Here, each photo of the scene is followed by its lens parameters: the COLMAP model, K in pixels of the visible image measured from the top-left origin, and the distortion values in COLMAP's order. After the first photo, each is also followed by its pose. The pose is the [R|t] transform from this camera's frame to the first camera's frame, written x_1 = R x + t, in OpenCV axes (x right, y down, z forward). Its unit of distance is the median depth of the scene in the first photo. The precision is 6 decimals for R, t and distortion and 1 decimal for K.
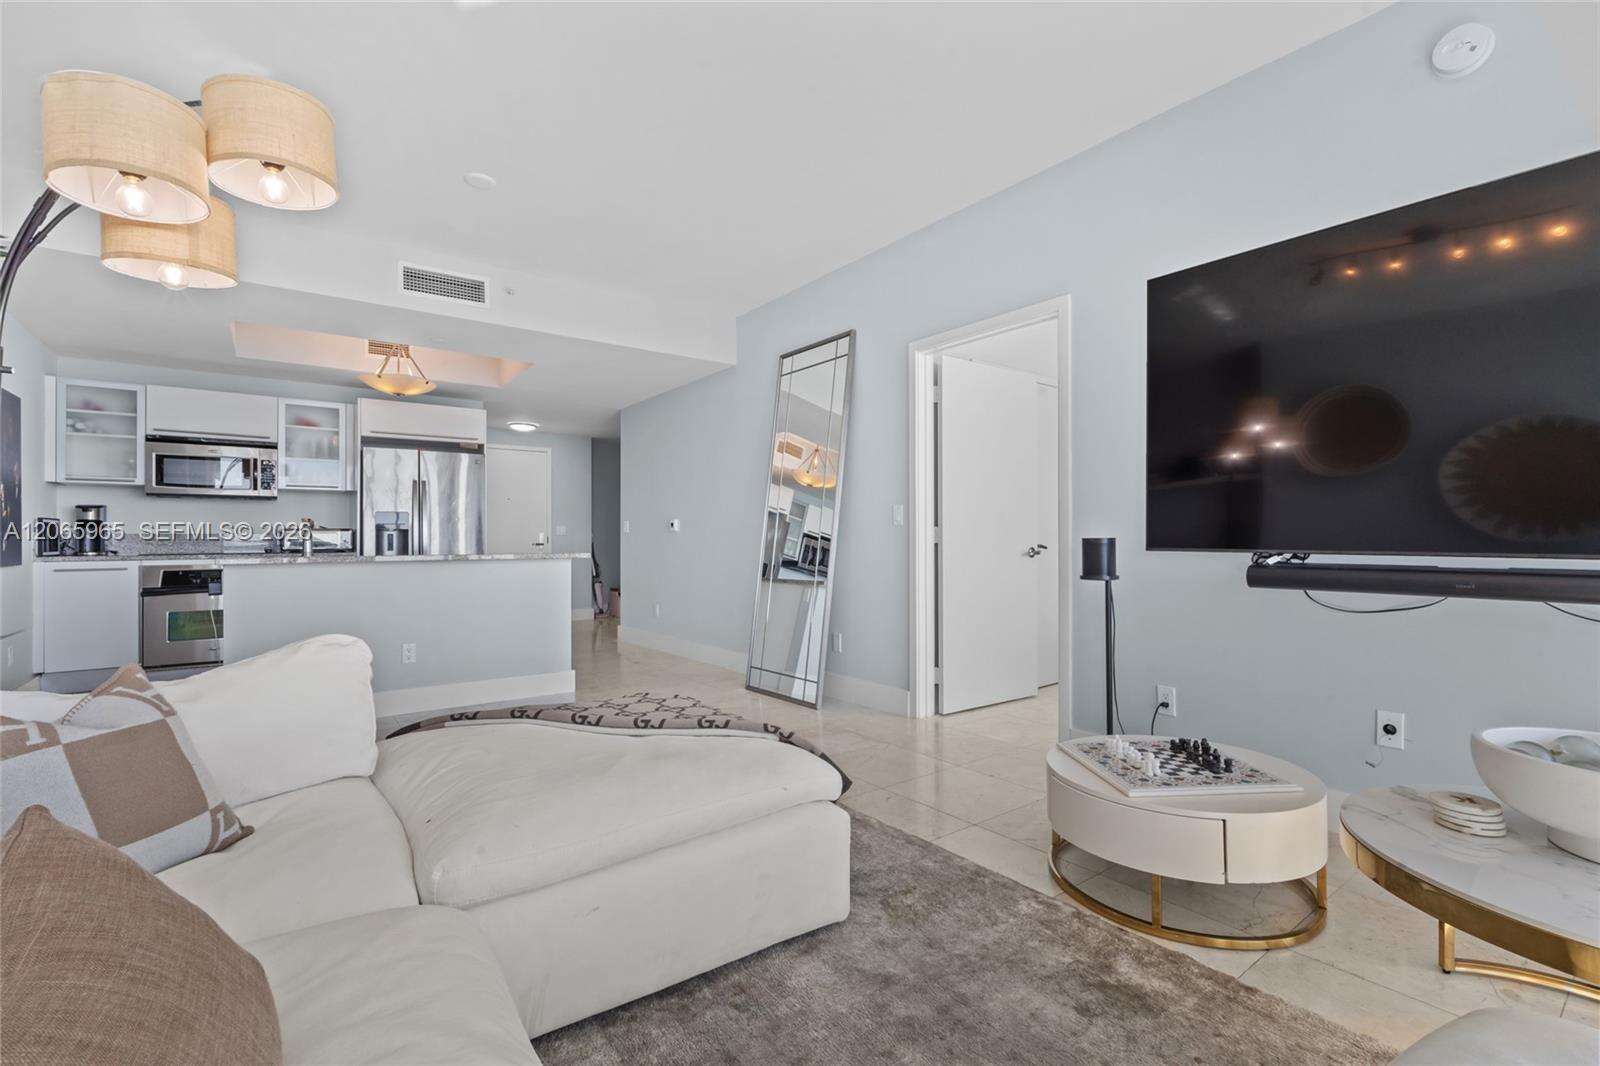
lens RADIAL K [[711.6, 0, 807.3], [0, 711.6, 538.1], [0, 0, 1]] dist [-0.000144, 0.000067]
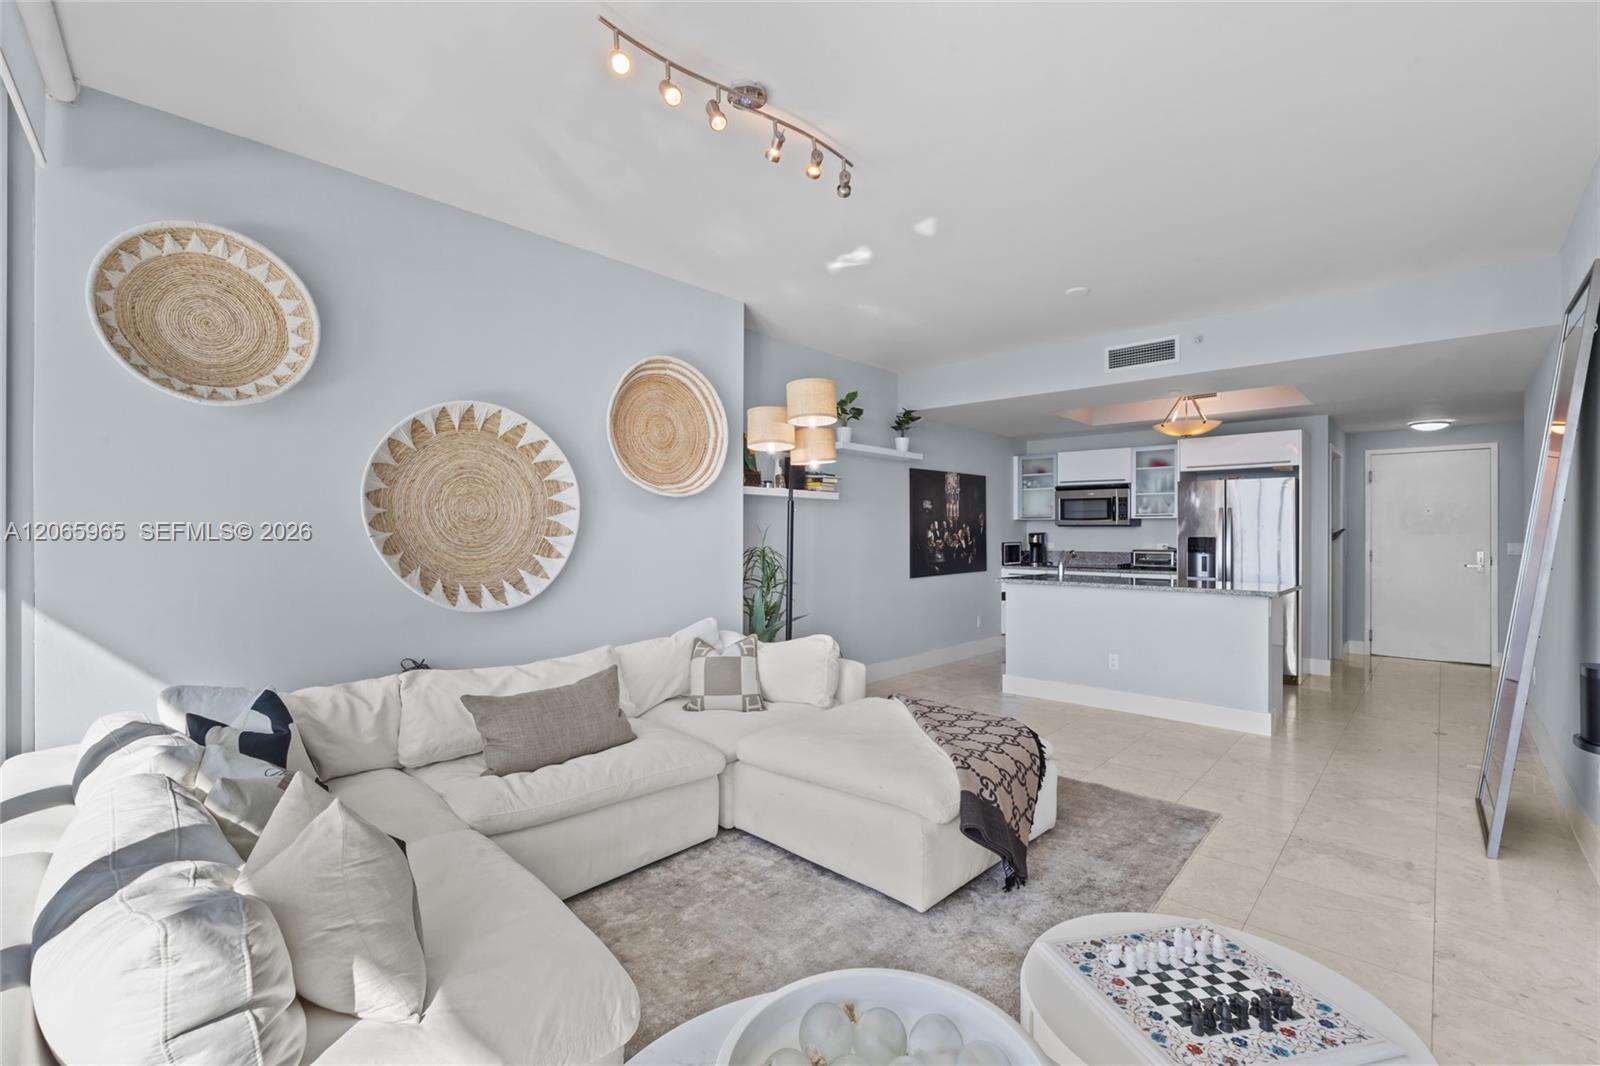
lens RADIAL K [[712.3, 0, 800.0], [0, 712.3, 533.0], [0, 0, 1]] dist [-0.001037, -0.000016]
pose [[0.180430, 0.007773, -0.983557, 0.424706], [-0.000826, 0.999970, 0.007751, -0.054078], [0.983587, -0.000586, 0.180431, 0.182121]]
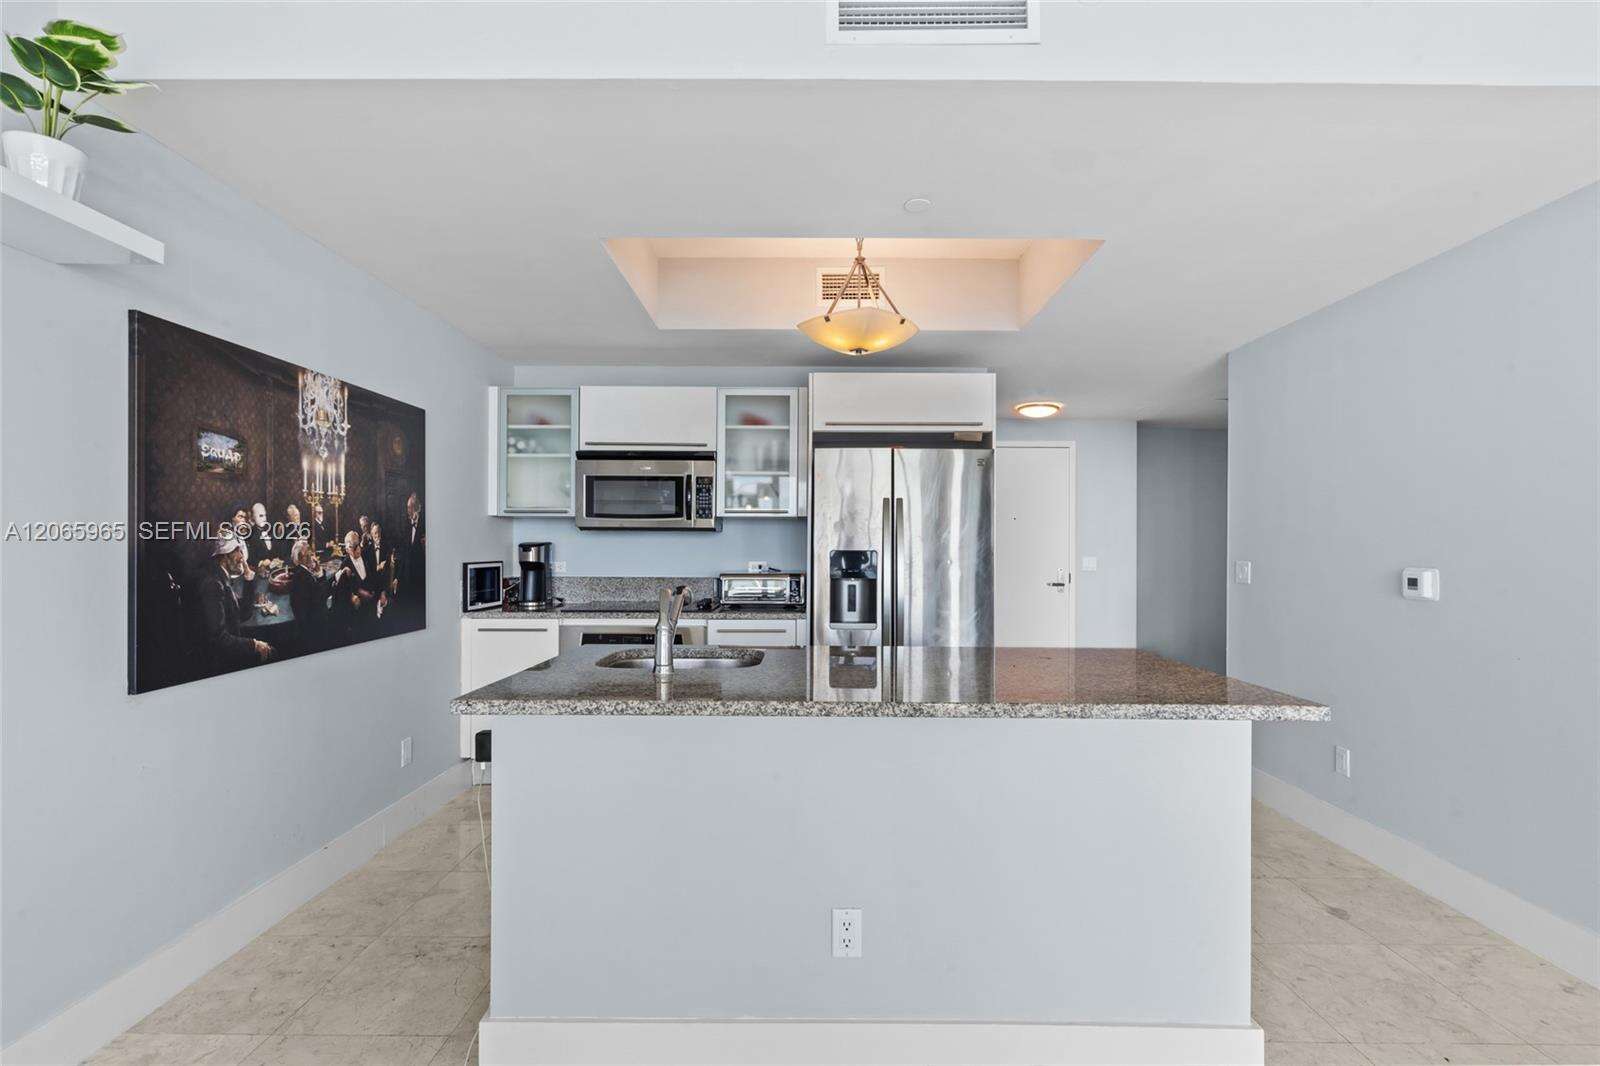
lens RADIAL K [[711.6, 0, 807.3], [0, 711.6, 538.1], [0, 0, 1]] dist [-0.000144, 0.000067]
pose [[0.799235, 0.001445, -0.601017, -0.254560], [-0.008097, 0.999932, -0.008364, -0.044111], [0.600965, 0.011552, 0.799192, 0.502543]]
